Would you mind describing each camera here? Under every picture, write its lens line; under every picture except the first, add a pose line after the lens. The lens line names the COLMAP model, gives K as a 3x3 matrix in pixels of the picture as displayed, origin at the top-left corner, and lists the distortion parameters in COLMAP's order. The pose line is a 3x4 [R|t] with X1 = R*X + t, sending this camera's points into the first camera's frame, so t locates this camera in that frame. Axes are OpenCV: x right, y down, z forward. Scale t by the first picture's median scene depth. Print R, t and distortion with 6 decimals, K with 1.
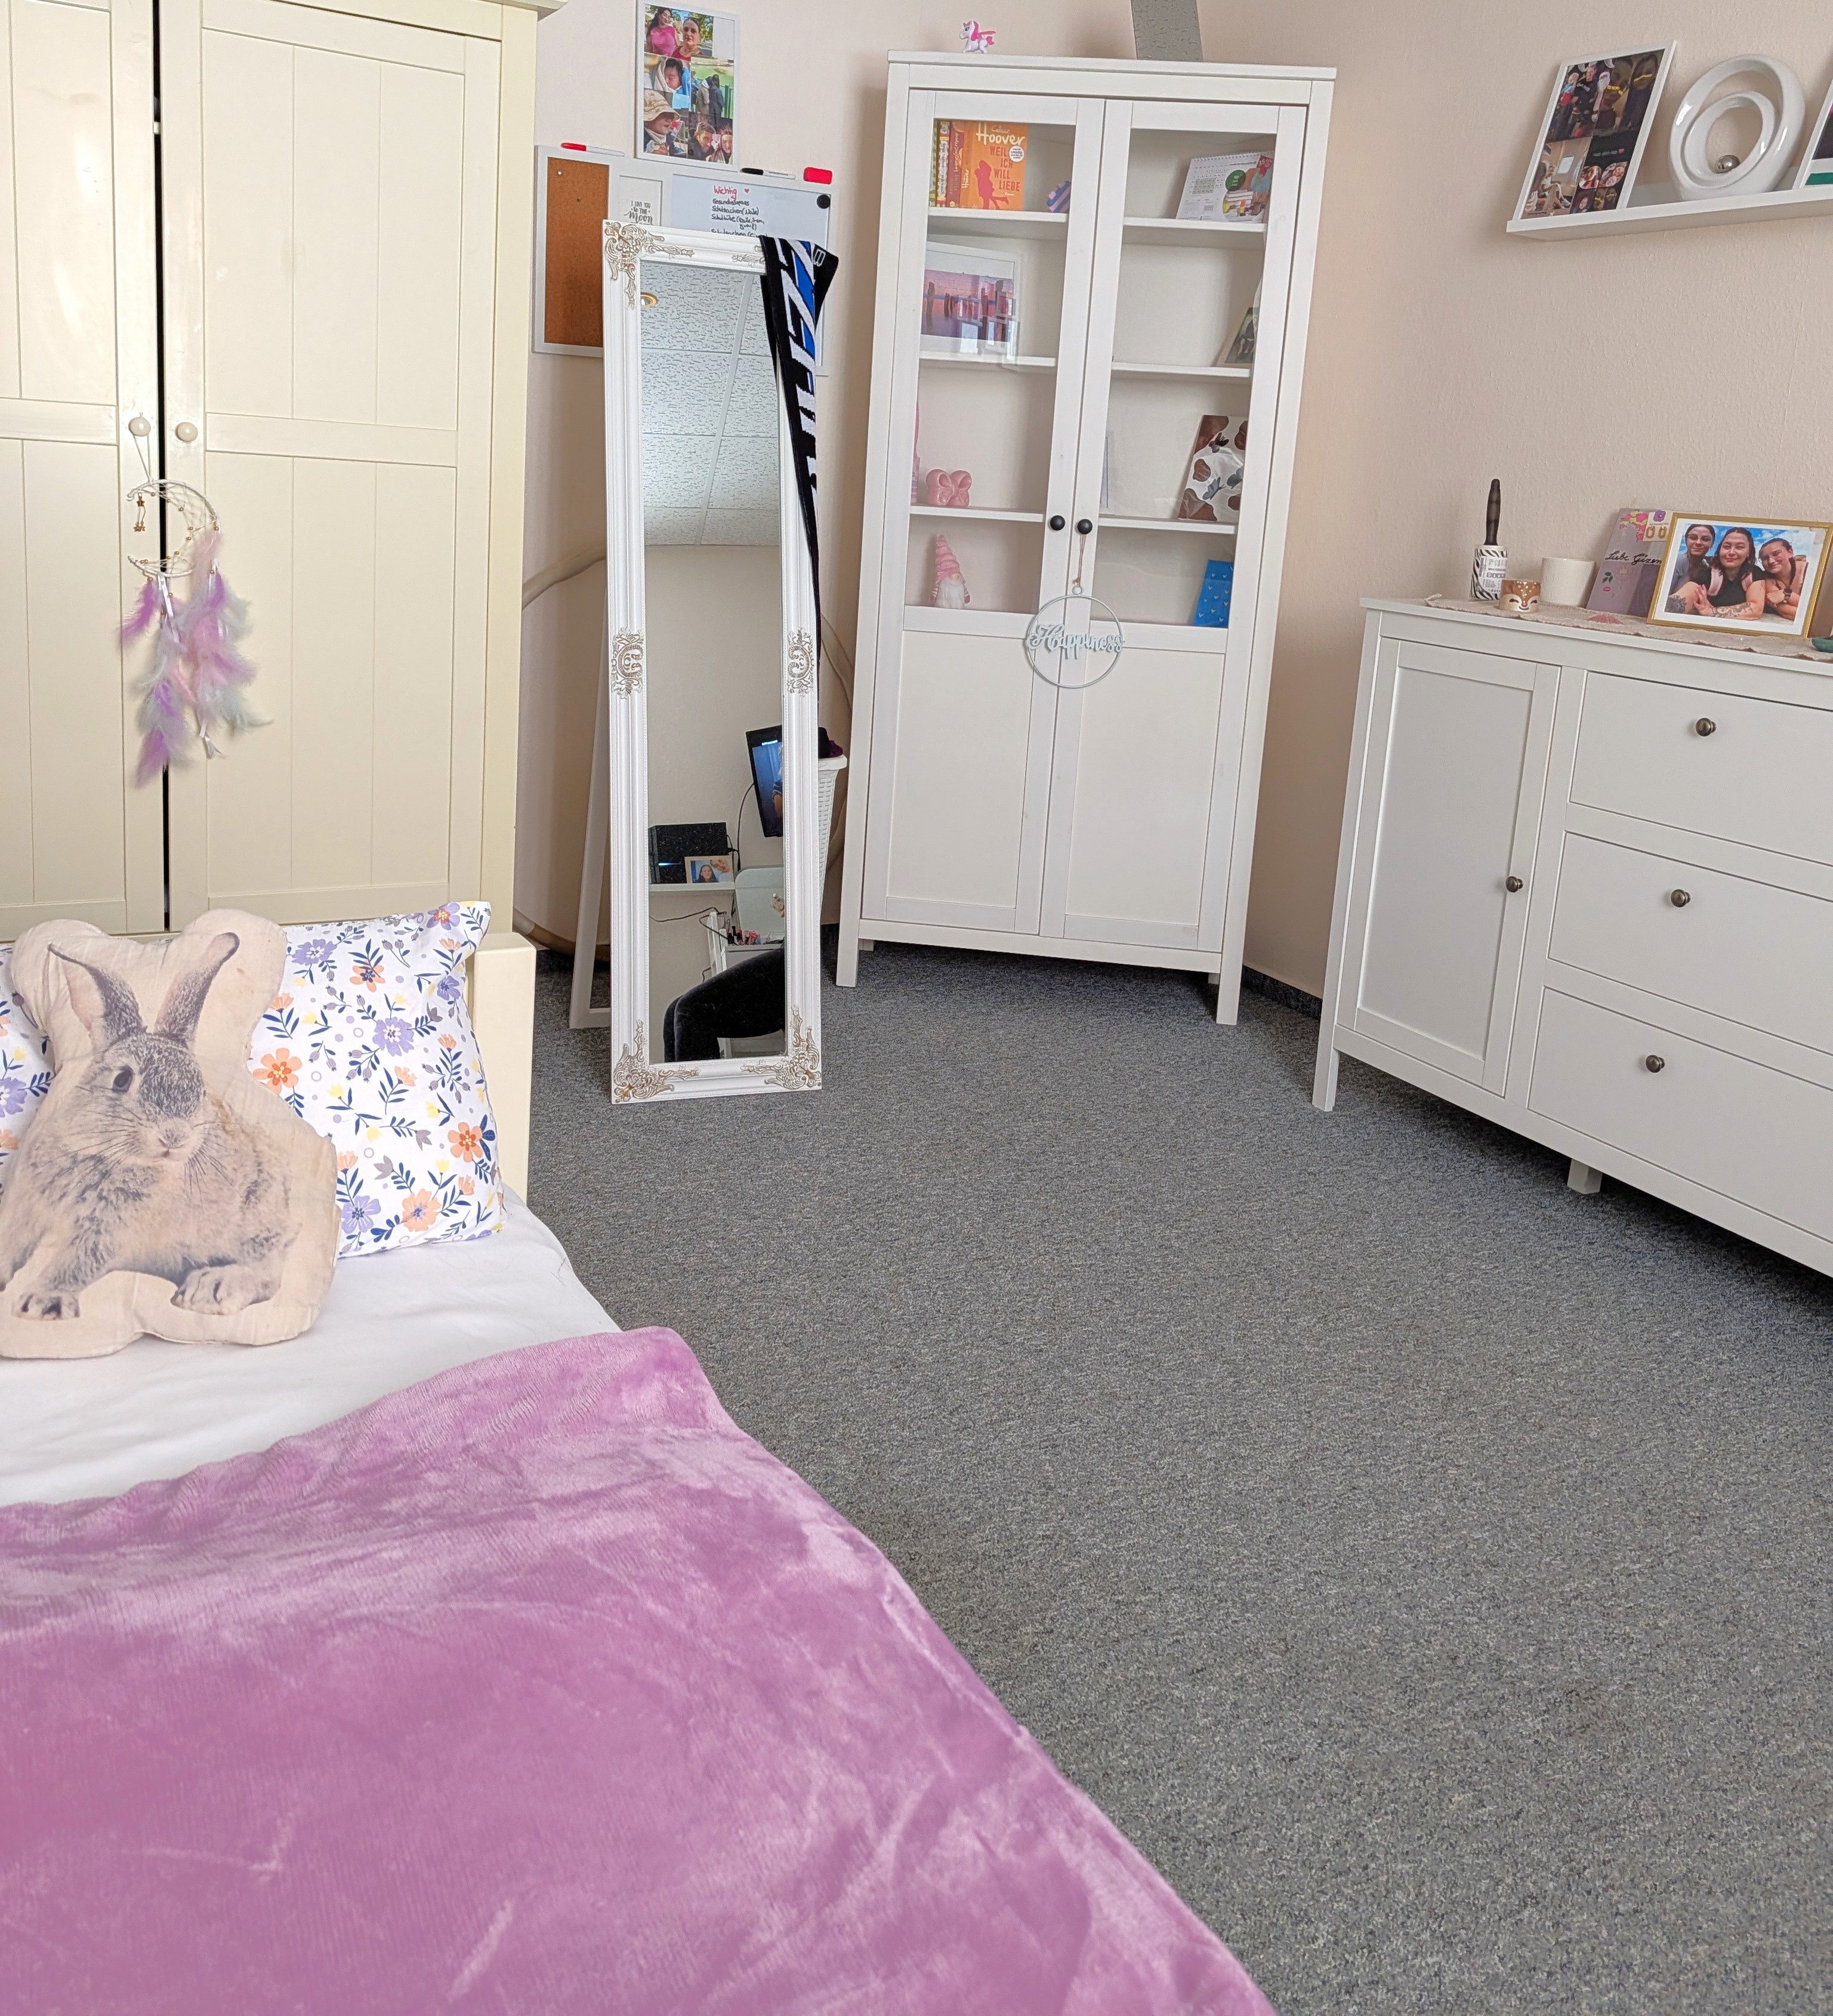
lens RADIAL K [[1980.5, 0, 916.4], [0, 1980.5, 1008.3], [0, 0, 1]] dist [0.022439, 0.000000]
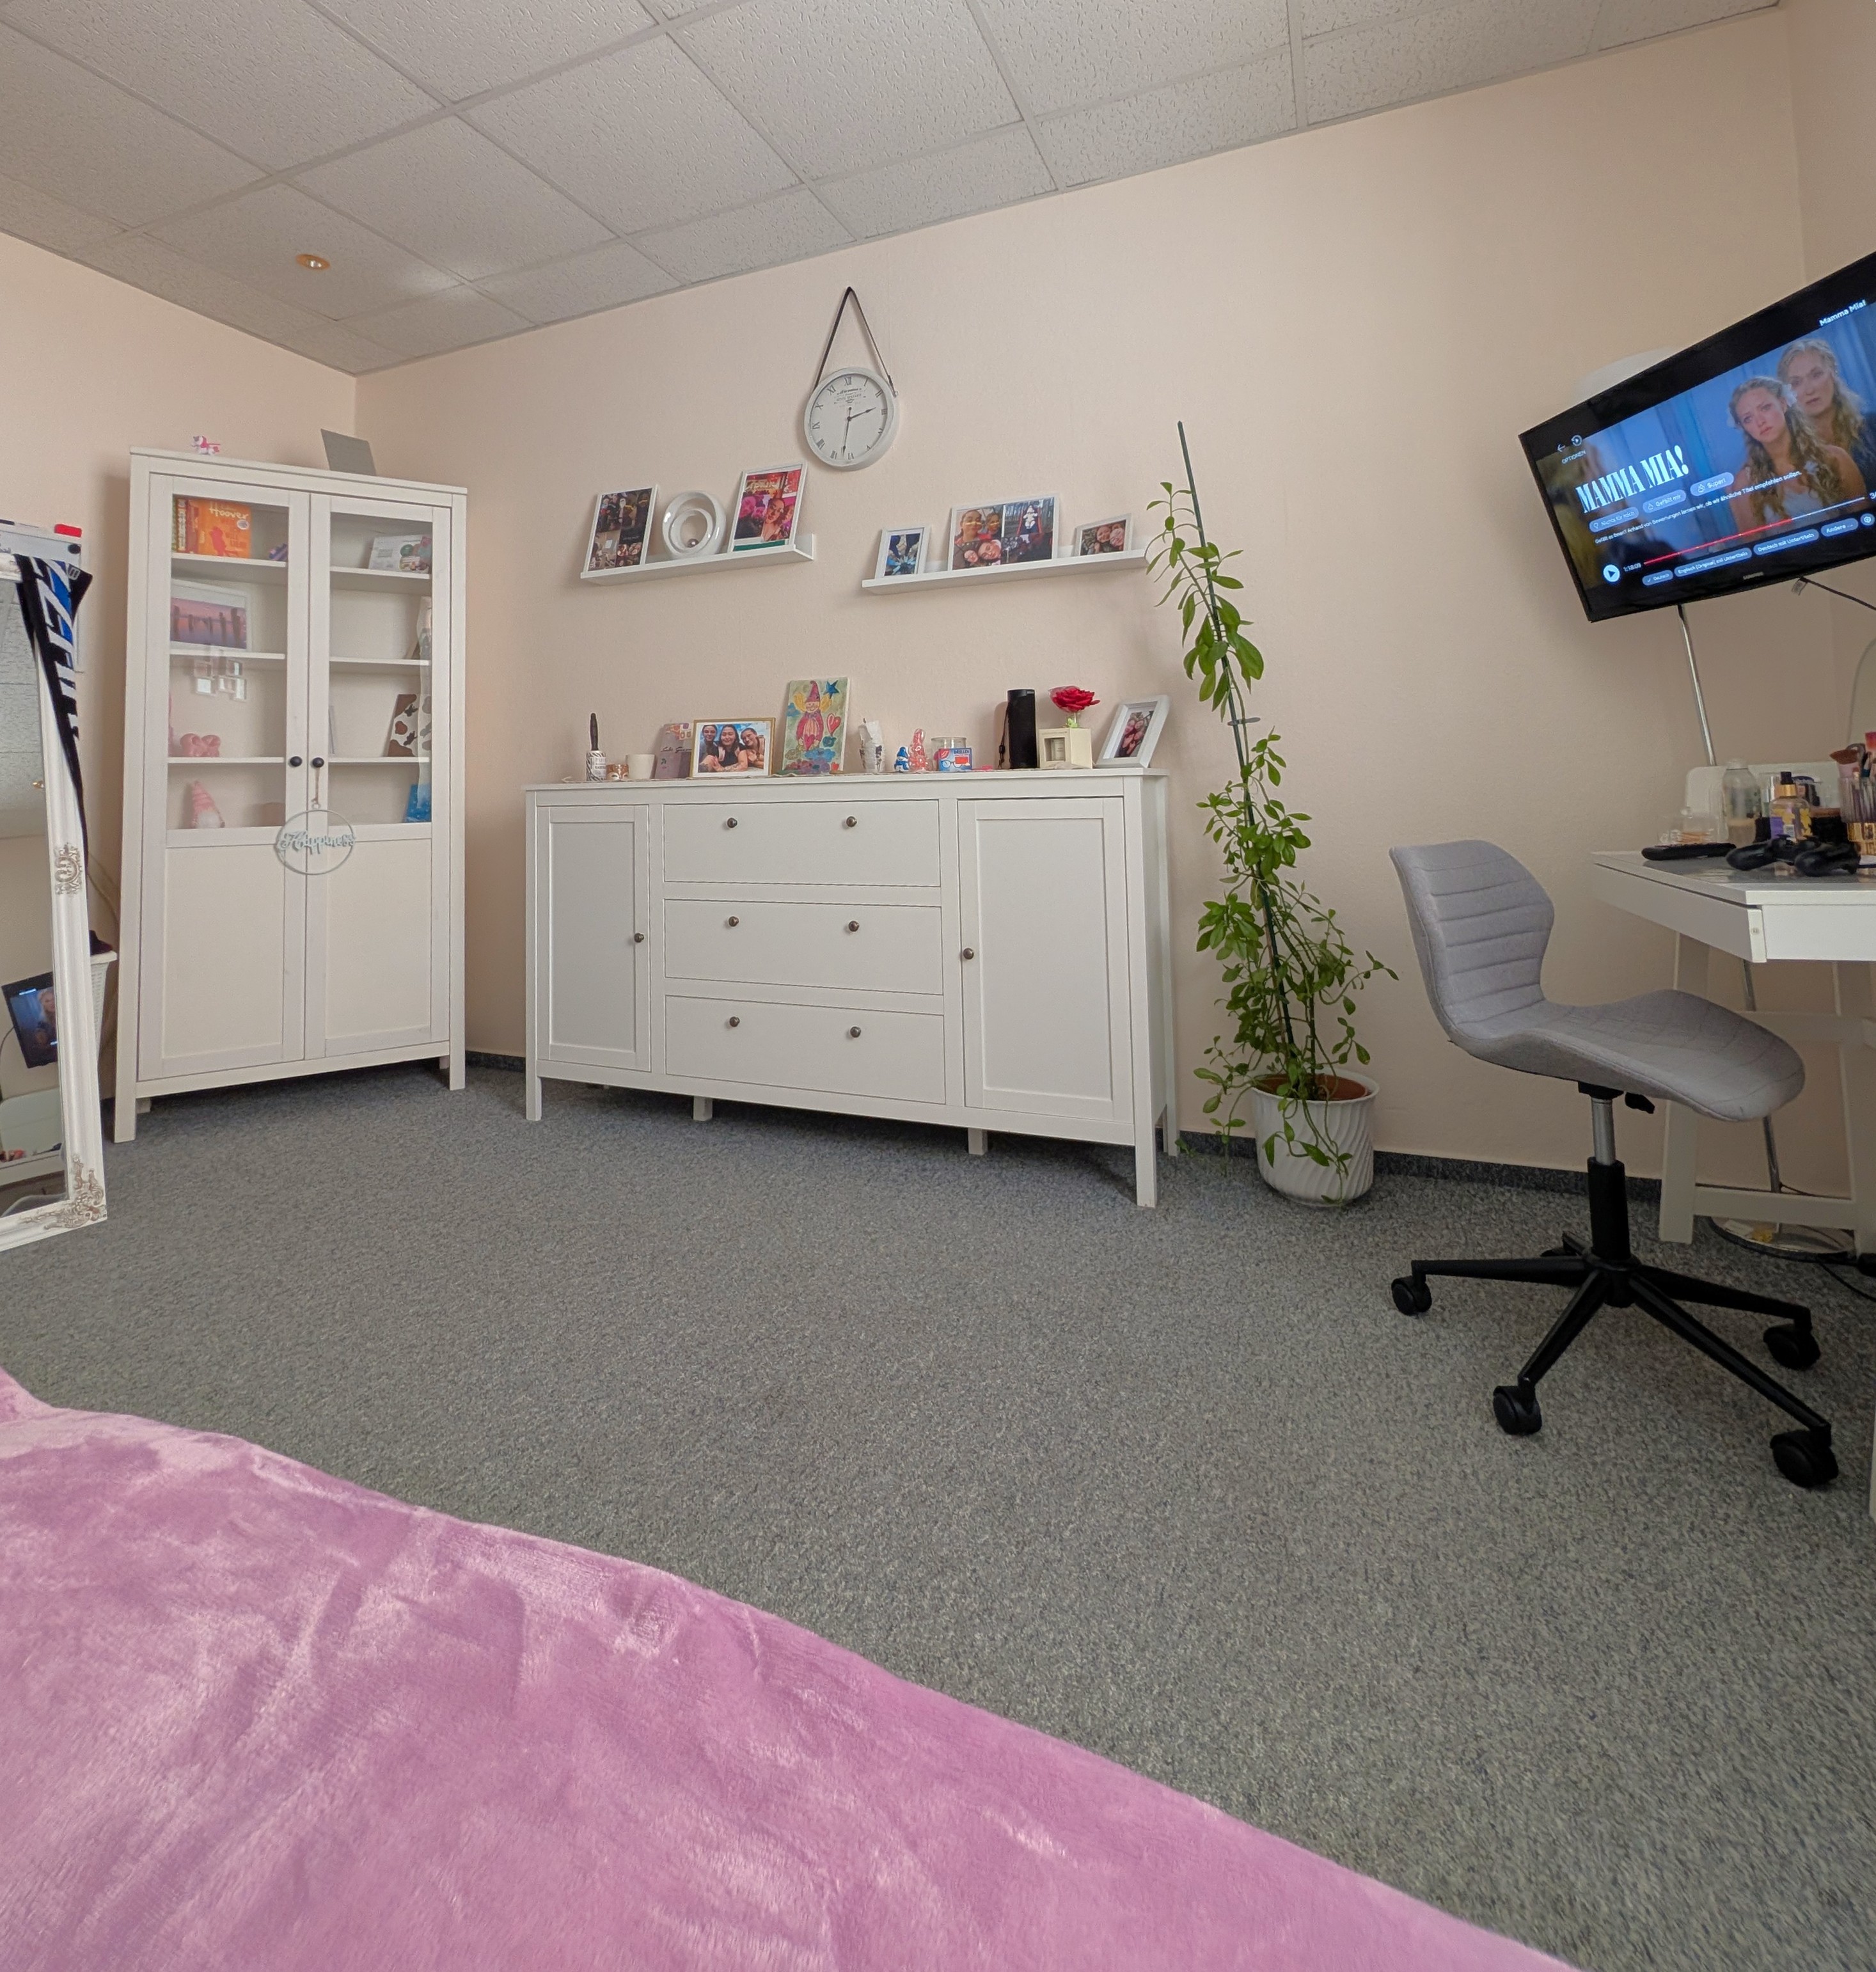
lens RADIAL K [[942.8, 0, 932.7], [0, 942.8, 984.8], [0, 0, 1]] dist [0.009458, -0.002178]
pose [[0.750137, -0.058506, 0.658689, -0.054584], [0.254420, 0.944941, -0.205810, 0.204253], [-0.610381, 0.321969, 0.723720, 0.235364]]
